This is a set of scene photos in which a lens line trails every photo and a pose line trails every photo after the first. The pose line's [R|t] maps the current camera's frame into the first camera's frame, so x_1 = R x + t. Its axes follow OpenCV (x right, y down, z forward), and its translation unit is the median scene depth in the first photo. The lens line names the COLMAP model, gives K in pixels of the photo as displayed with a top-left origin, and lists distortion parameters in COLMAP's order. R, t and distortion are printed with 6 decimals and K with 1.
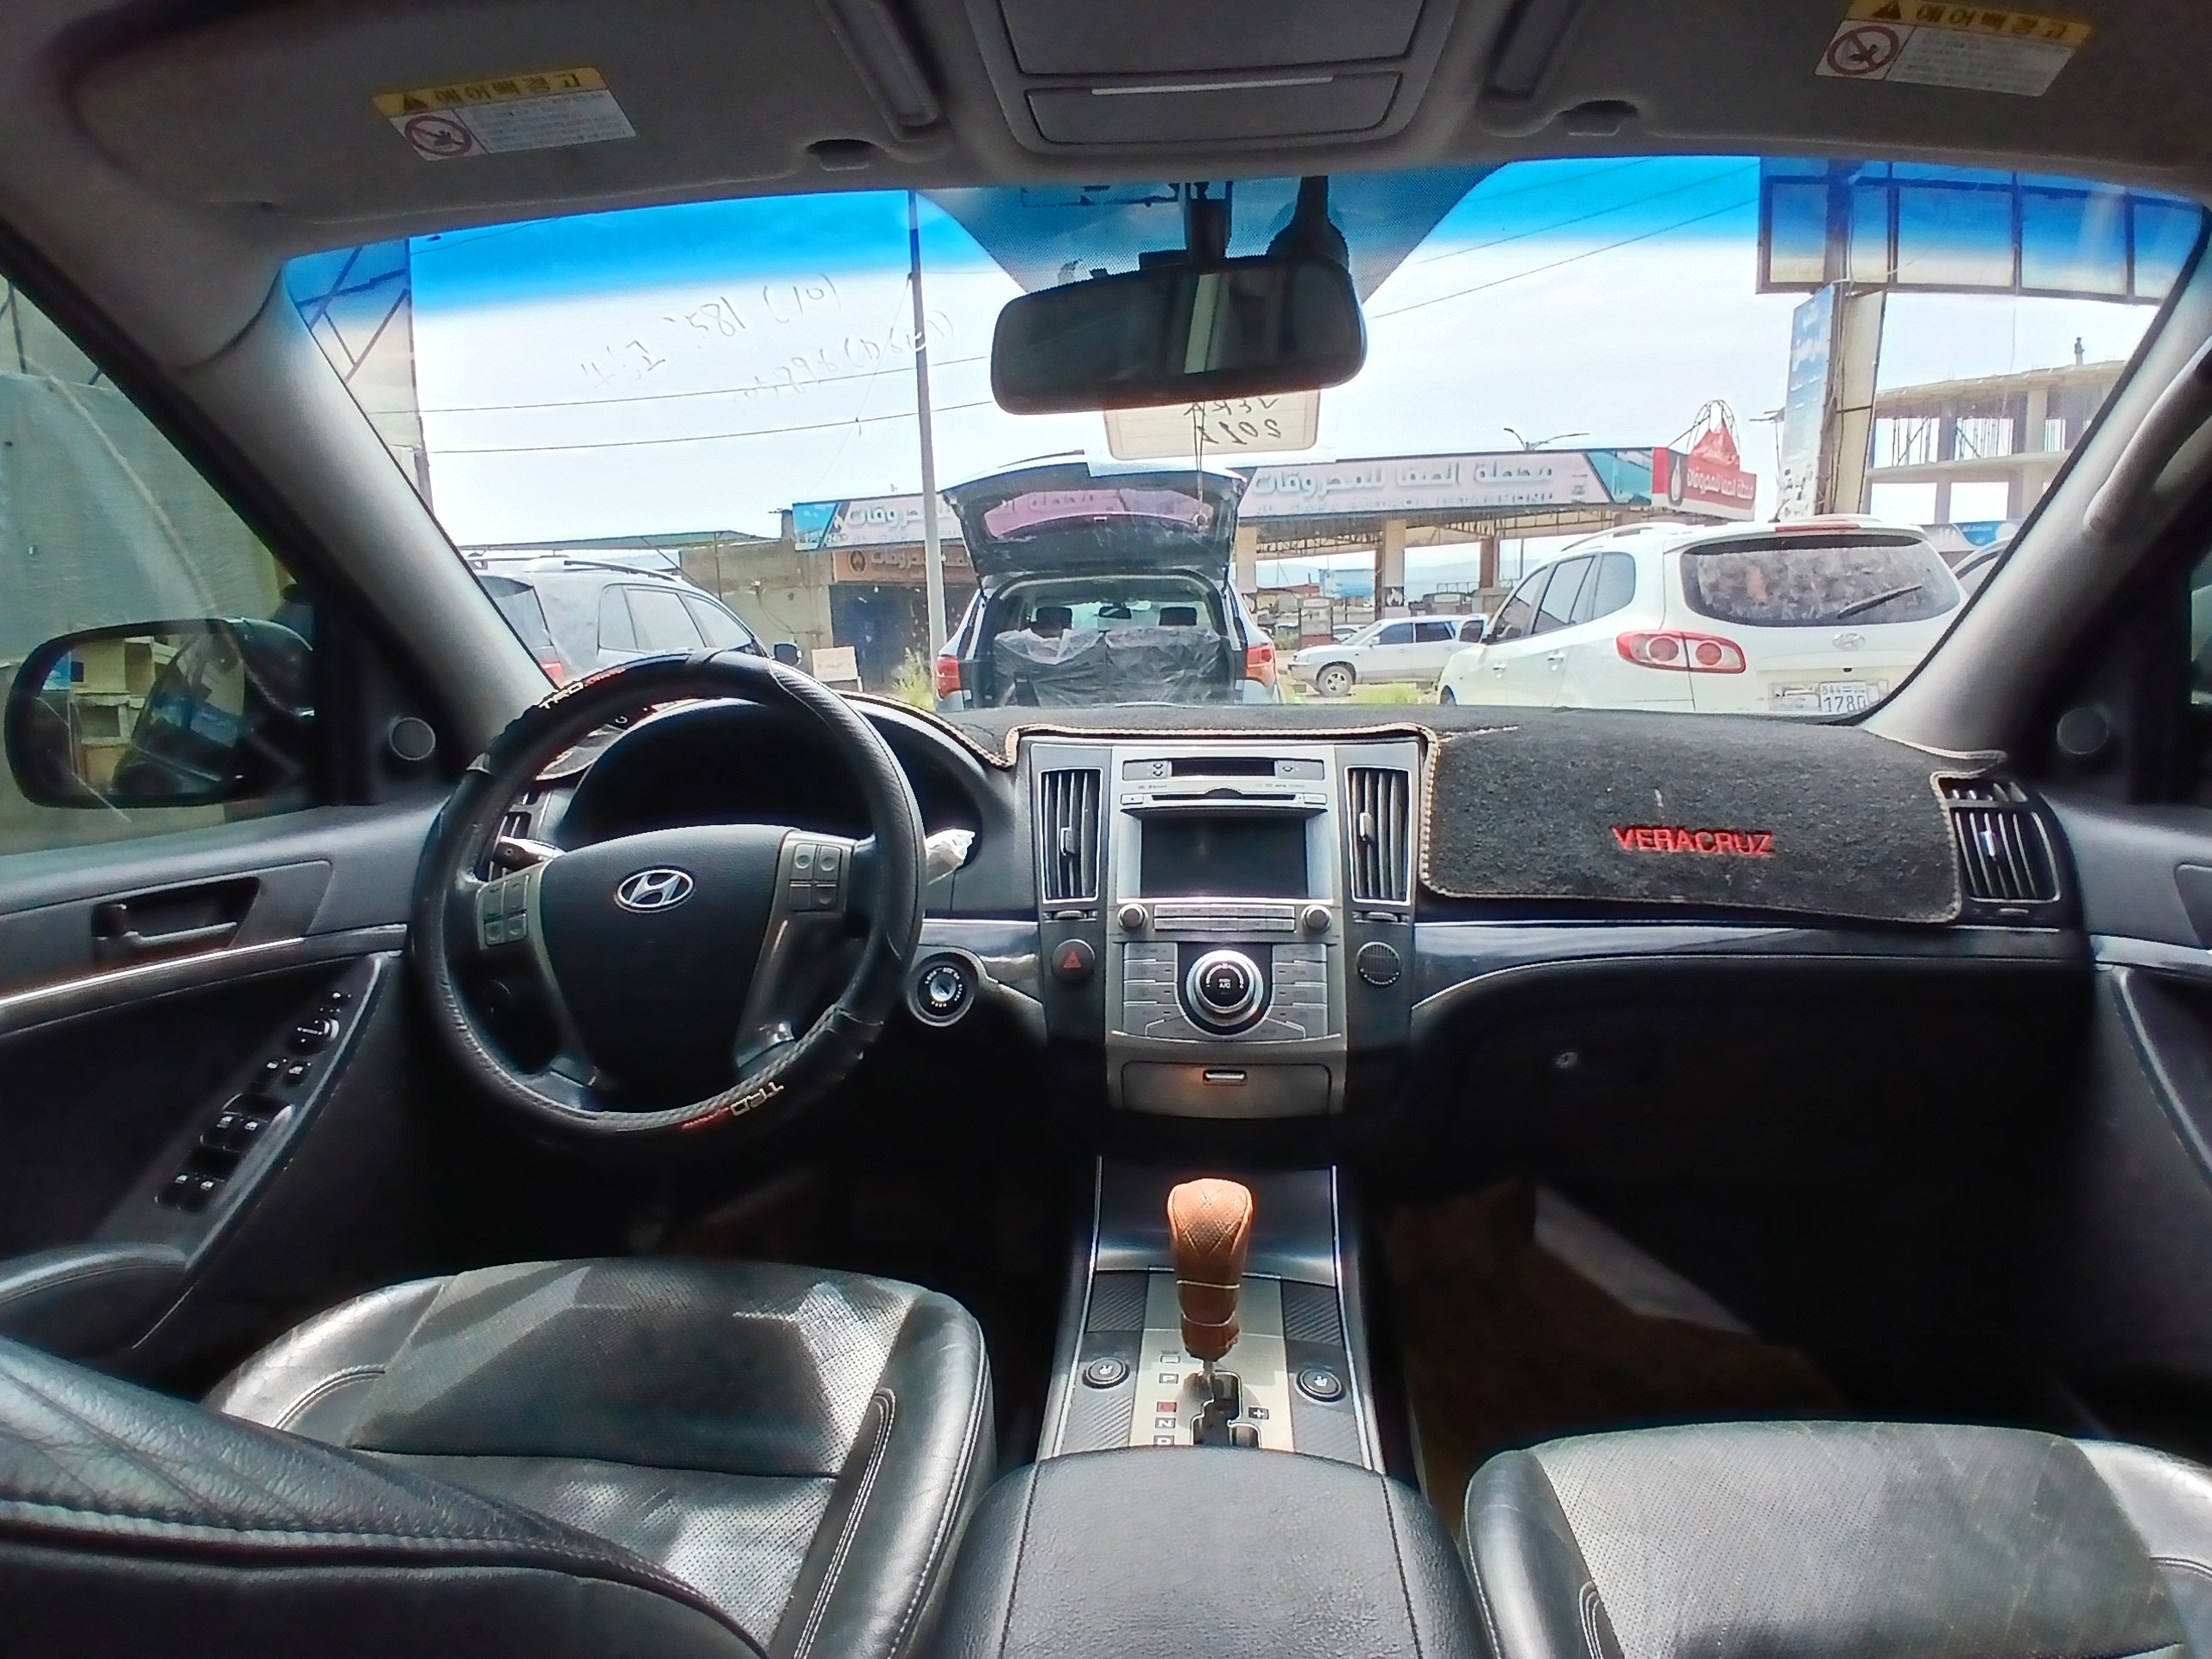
lens RADIAL K [[1133.7, 0, 1116.0], [0, 1133.7, 834.3], [0, 0, 1]] dist [-0.019004, -0.034953]
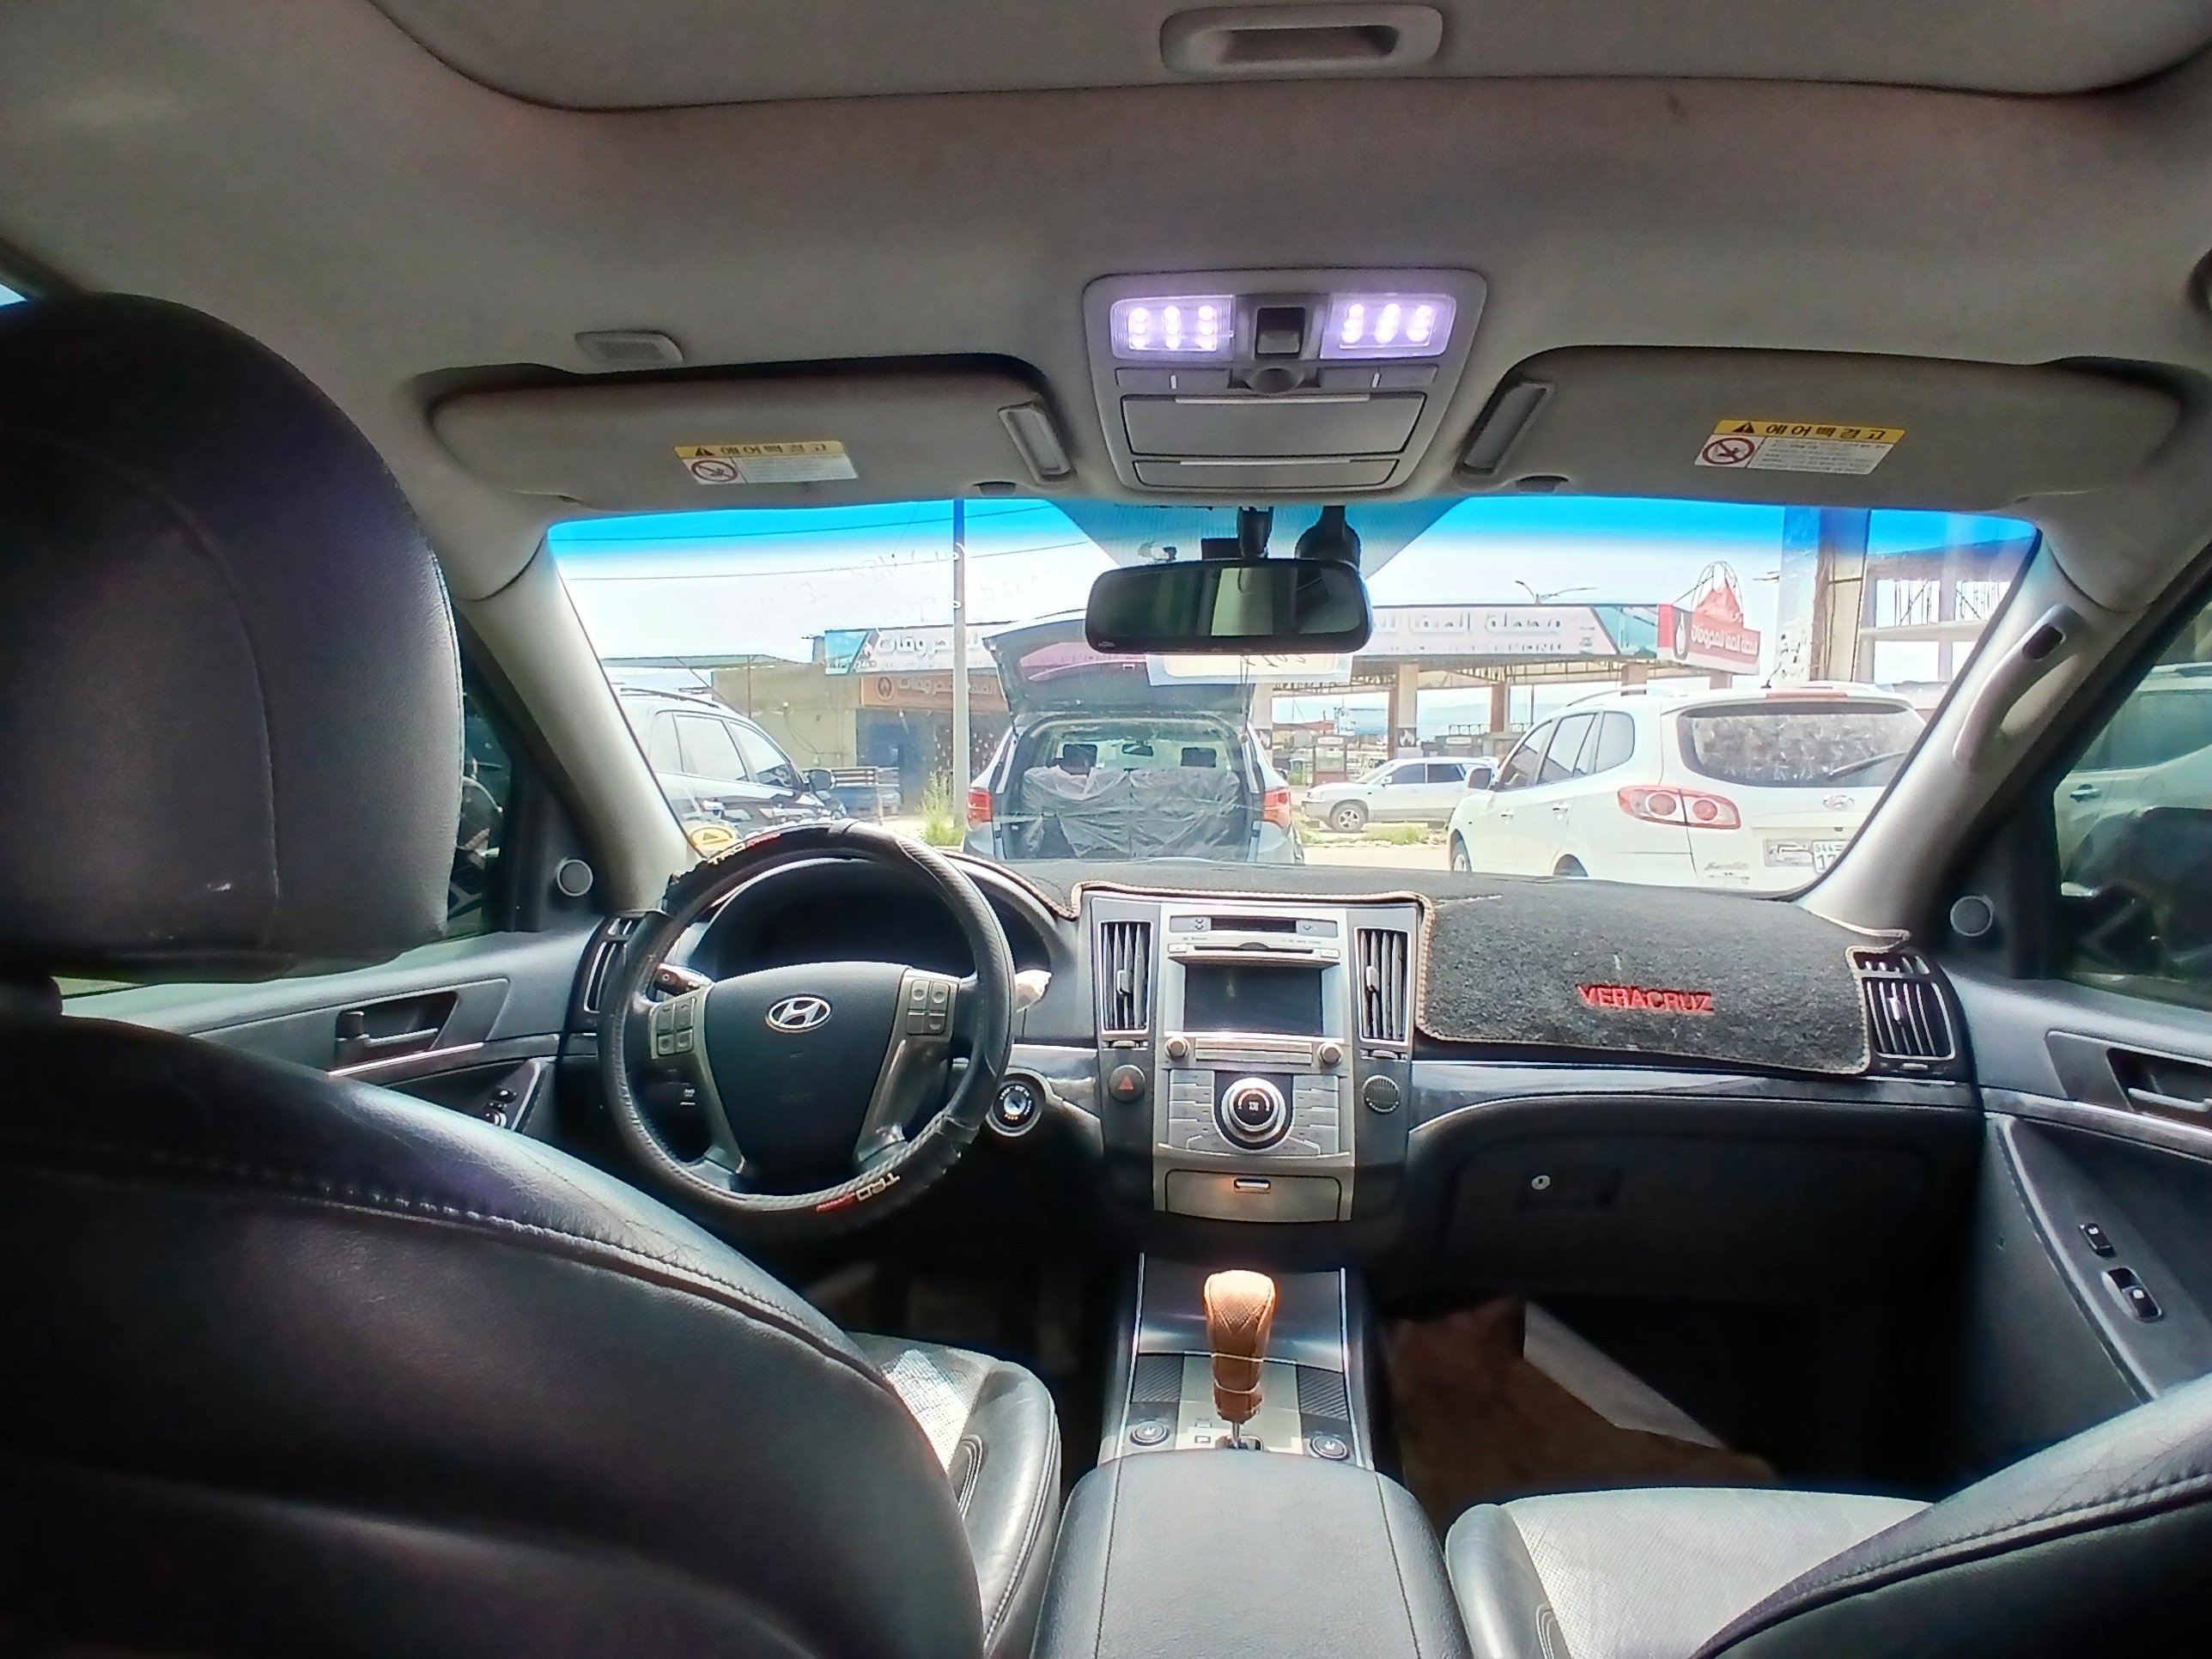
lens RADIAL K [[1159.0, 0, 1106.0], [0, 1159.0, 829.5], [0, 0, 1]] dist [-0.002008, -0.048782]
pose [[0.999424, 0.029862, -0.016098, -0.047953], [-0.031454, 0.993441, -0.109937, -0.020189], [0.012710, 0.110380, 0.993808, -0.252283]]
